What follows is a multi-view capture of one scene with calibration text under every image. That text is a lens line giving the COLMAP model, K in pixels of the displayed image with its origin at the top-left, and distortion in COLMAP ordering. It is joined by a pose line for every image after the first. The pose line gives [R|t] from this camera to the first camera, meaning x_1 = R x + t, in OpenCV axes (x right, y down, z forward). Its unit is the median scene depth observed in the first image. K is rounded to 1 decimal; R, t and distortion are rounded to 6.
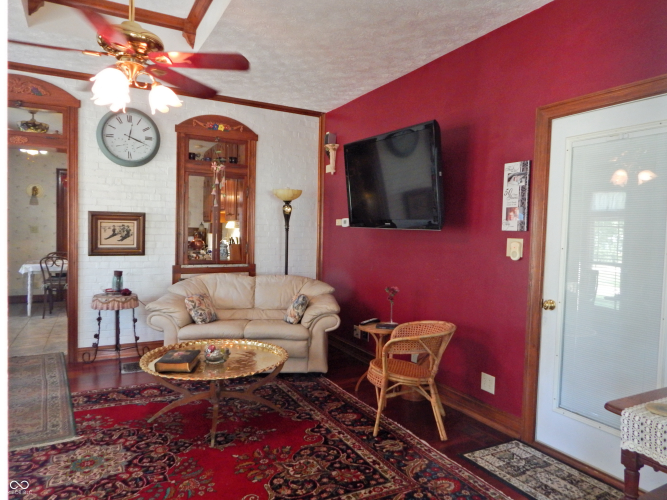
lens RADIAL K [[471.7, 0, 336.0], [0, 471.7, 249.5], [0, 0, 1]] dist [0.029892, -0.005172]
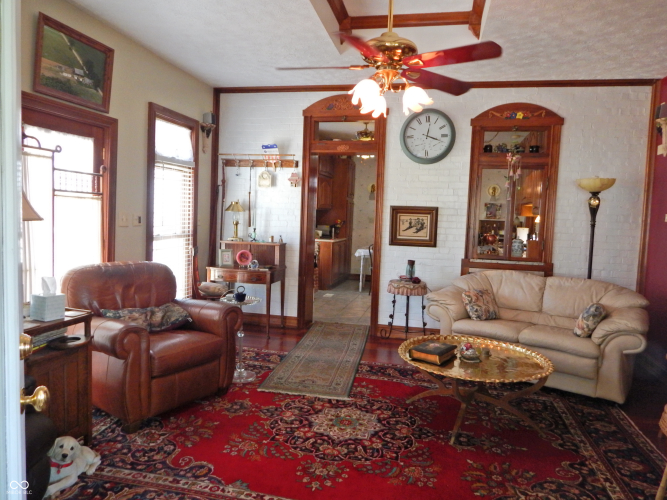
lens RADIAL K [[471.7, 0, 336.0], [0, 471.7, 249.5], [0, 0, 1]] dist [0.029892, -0.005172]
pose [[0.767258, 0.057011, -0.638800, 0.111591], [-0.045931, 0.998368, 0.033935, -0.009340], [0.639692, 0.003303, 0.768624, 0.054242]]
